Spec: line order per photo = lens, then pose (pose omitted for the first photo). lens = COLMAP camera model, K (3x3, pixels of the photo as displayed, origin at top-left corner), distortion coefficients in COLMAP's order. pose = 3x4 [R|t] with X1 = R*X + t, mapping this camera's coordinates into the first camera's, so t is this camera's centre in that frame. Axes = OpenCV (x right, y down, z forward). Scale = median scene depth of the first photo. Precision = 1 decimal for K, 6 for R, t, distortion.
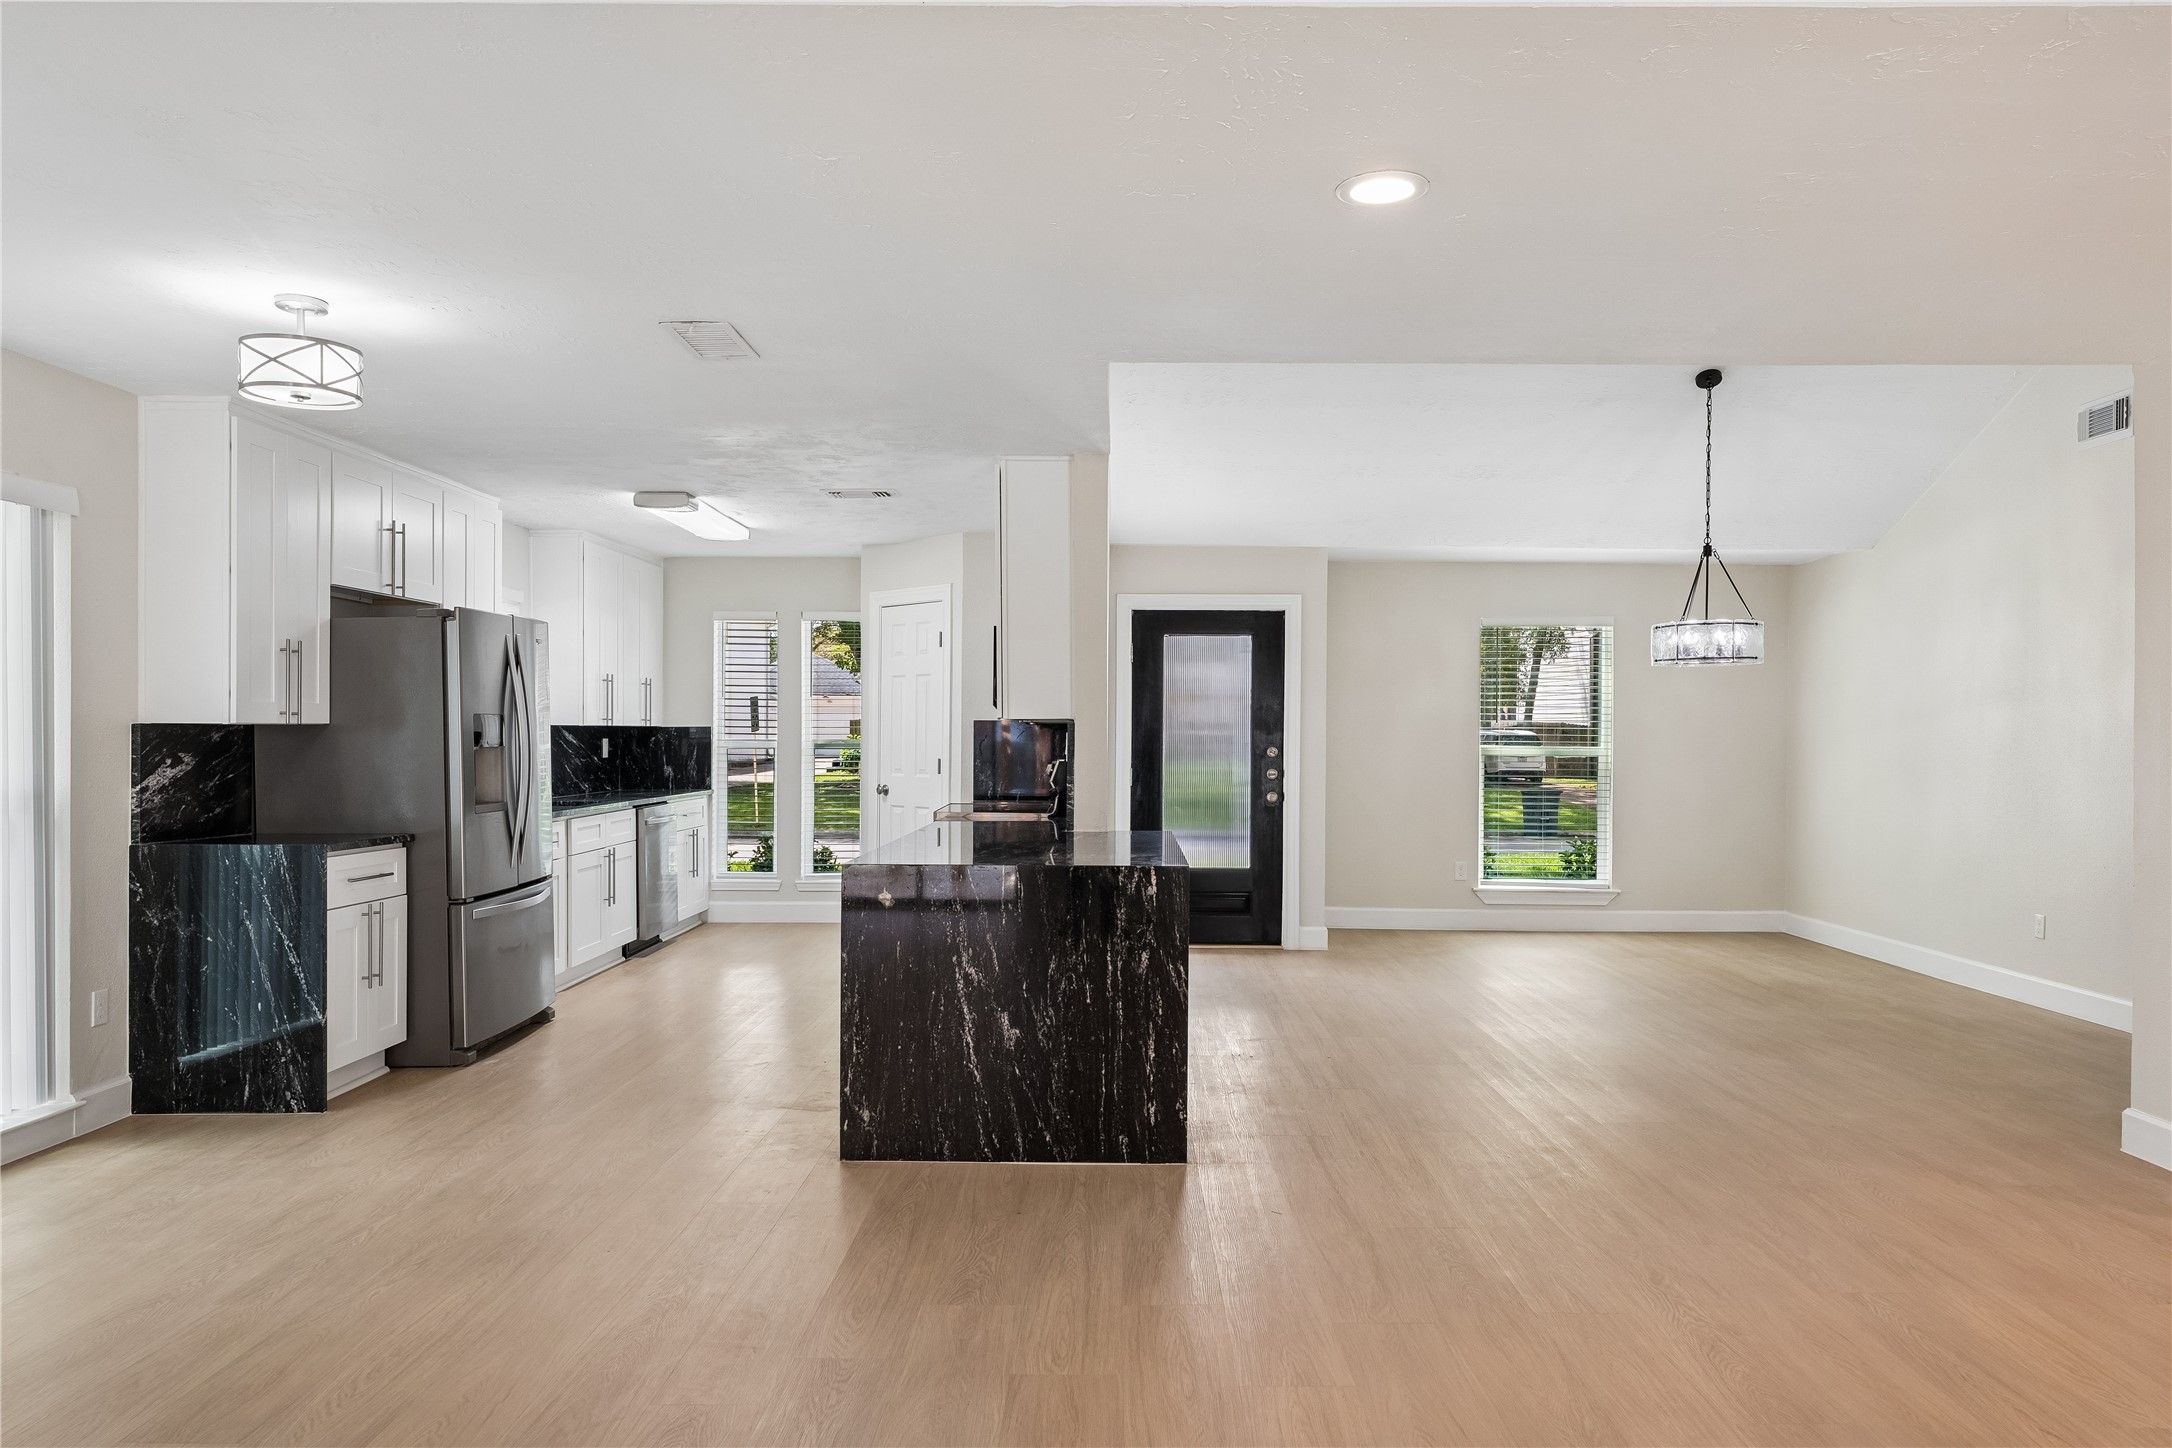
lens RADIAL K [[1451.6, 0, 1097.0], [0, 1451.6, 726.1], [0, 0, 1]] dist [0.001714, 0.001596]
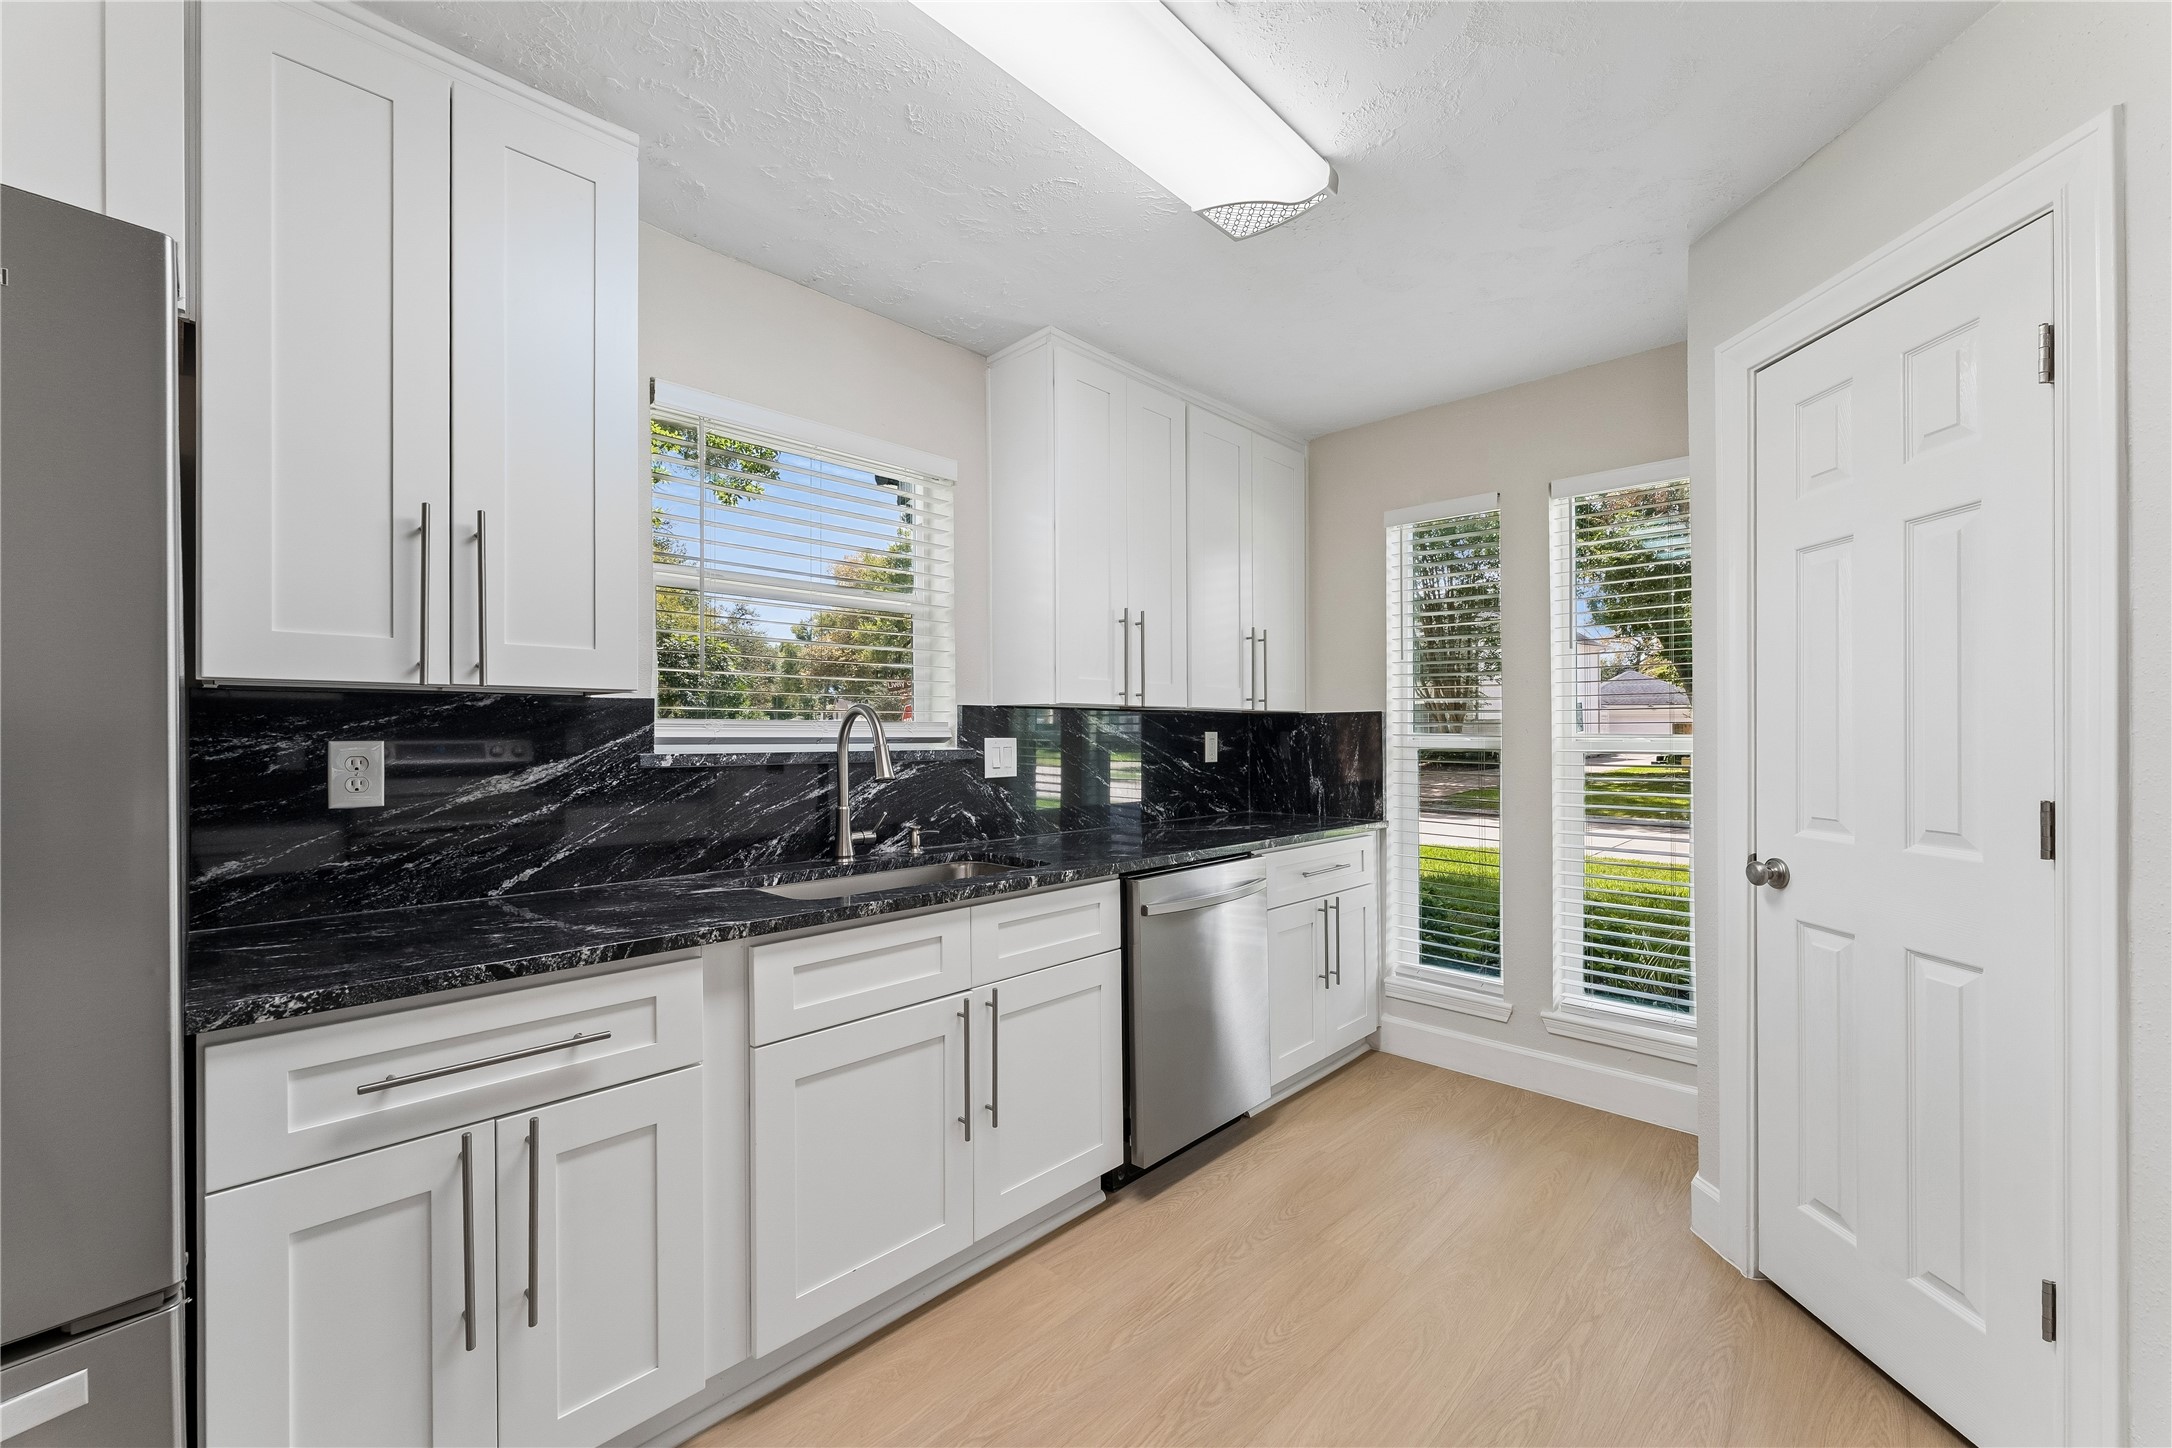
lens RADIAL K [[863.0, 0, 1100.3], [0, 863.0, 729.1], [0, 0, 1]] dist [-0.000929, 0.000195]
pose [[0.726256, -0.006140, -0.687397, -0.193011], [0.006100, 0.999978, -0.002487, 0.013176], [0.687398, -0.002387, 0.726277, 1.167218]]
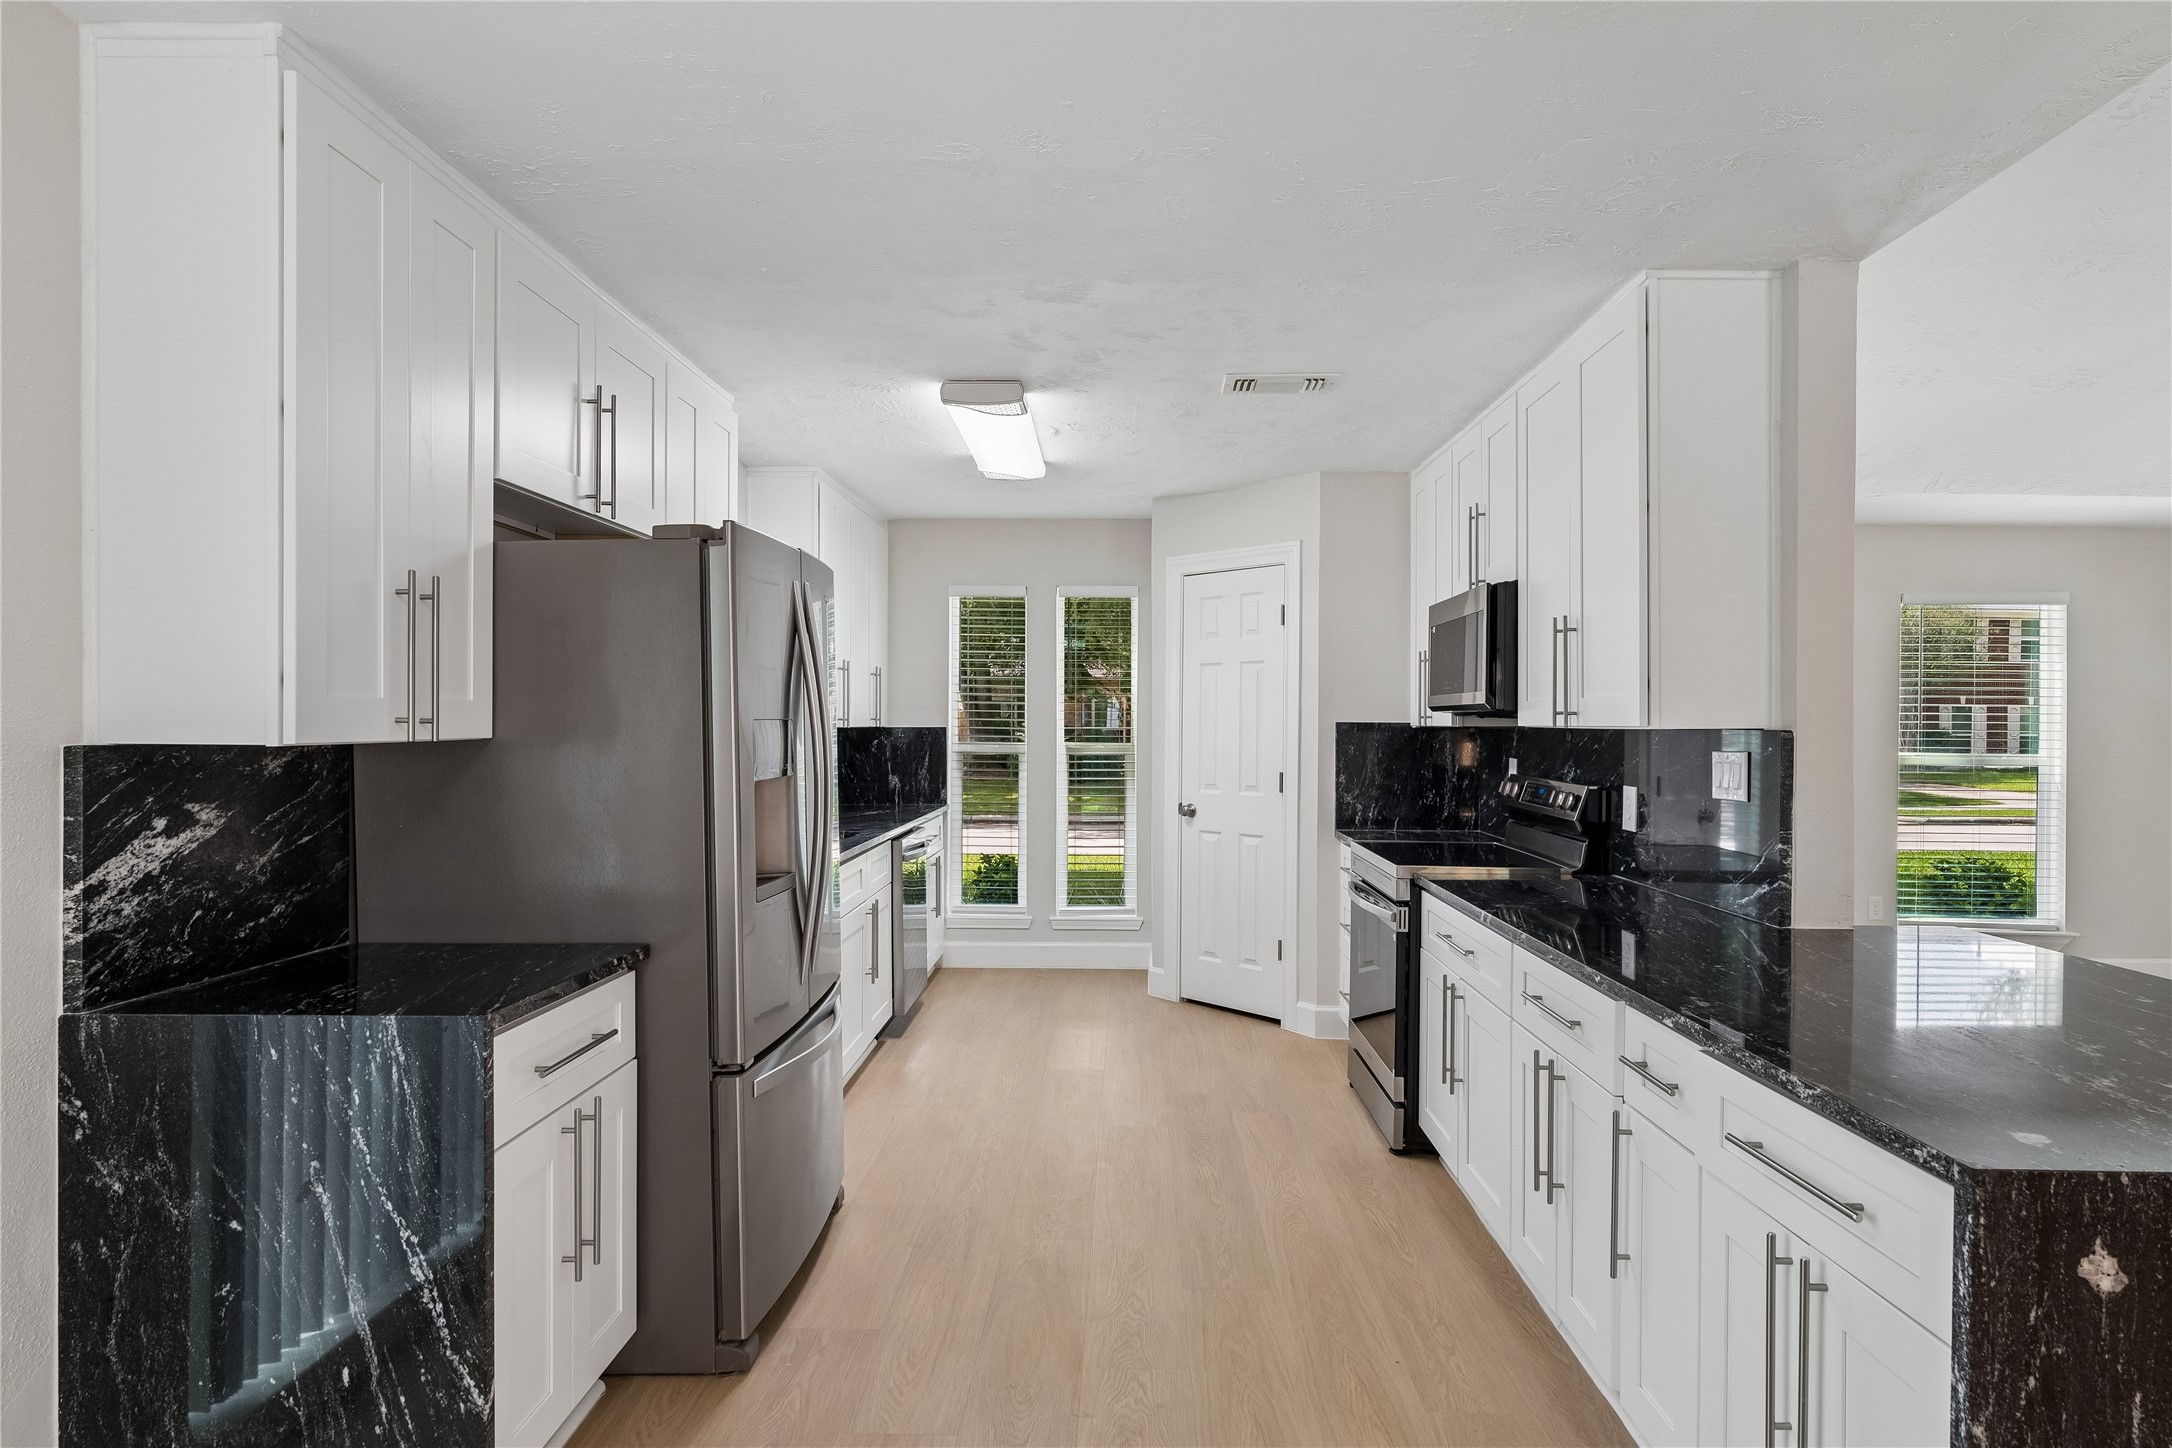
lens RADIAL K [[1191.3, 0, 1086.0], [0, 1191.3, 724.0], [0, 0, 1]] dist [-0.002325, 0.000026]
pose [[0.999913, 0.001627, -0.013127, -0.309271], [-0.001542, 0.999978, 0.006466, -0.010310], [0.013137, -0.006445, 0.999893, 0.573951]]
